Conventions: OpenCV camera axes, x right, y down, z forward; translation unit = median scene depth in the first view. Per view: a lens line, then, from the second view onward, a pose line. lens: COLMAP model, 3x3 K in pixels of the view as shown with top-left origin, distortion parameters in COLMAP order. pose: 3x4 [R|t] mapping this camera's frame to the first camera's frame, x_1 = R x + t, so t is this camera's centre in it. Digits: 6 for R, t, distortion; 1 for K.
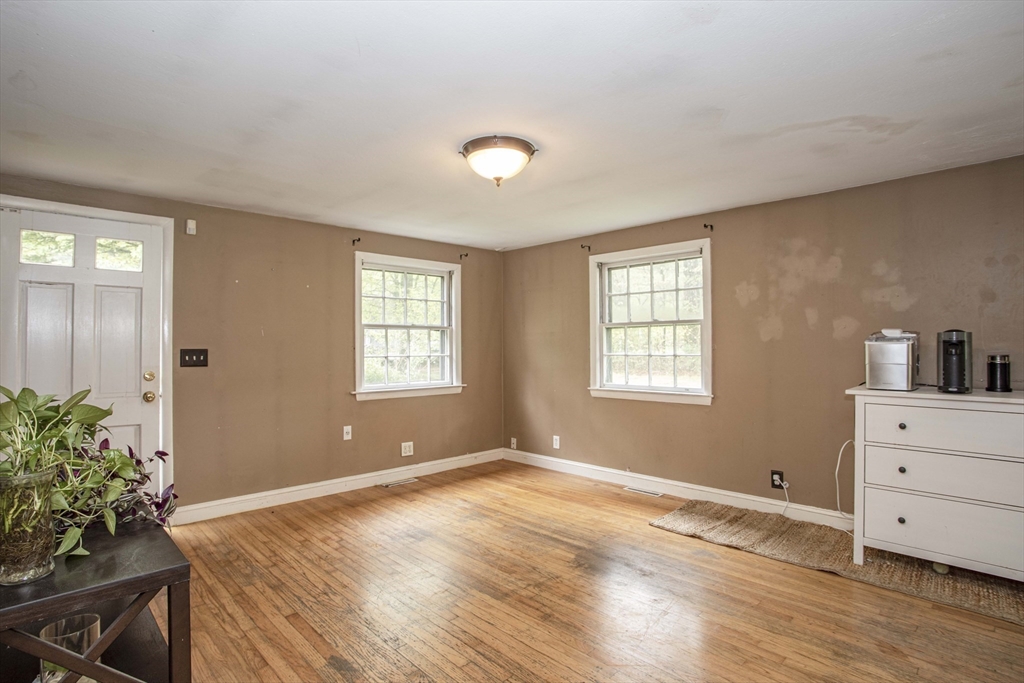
lens RADIAL K [[512.9, 0, 512.0], [0, 512.9, 341.5], [0, 0, 1]] dist [-0.073053, 0.025633]
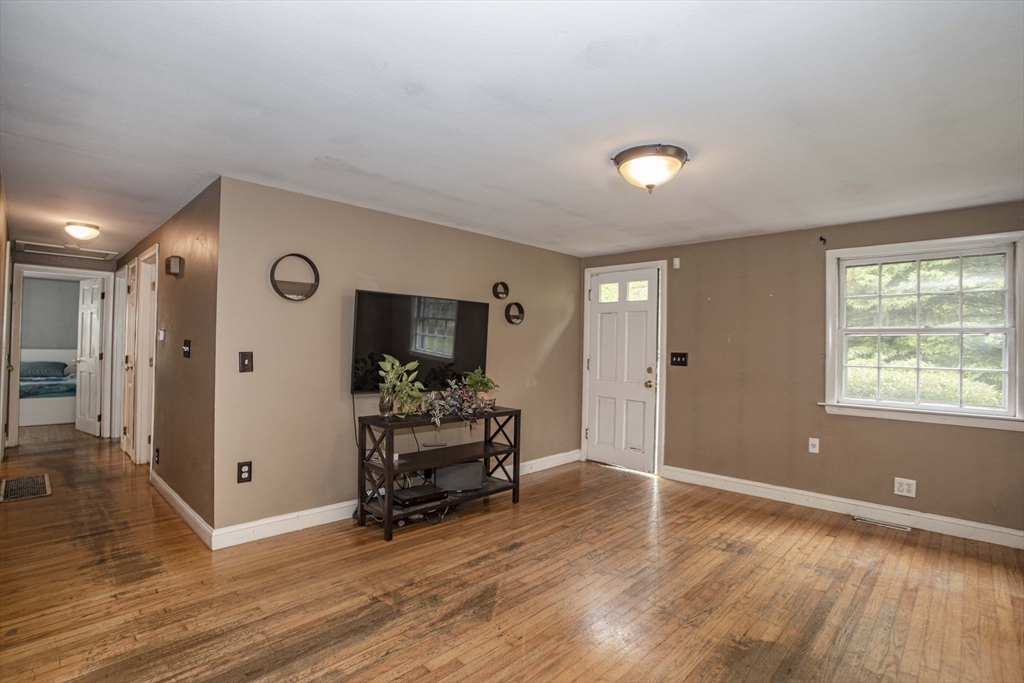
lens RADIAL K [[493.7, 0, 512.0], [0, 493.7, 341.5], [0, 0, 1]] dist [-0.078117, 0.032403]
pose [[0.033008, -0.007705, -0.999425, 0.675661], [-0.009967, 0.999918, -0.008038, -0.000007], [0.999405, 0.010227, 0.032928, 0.505795]]
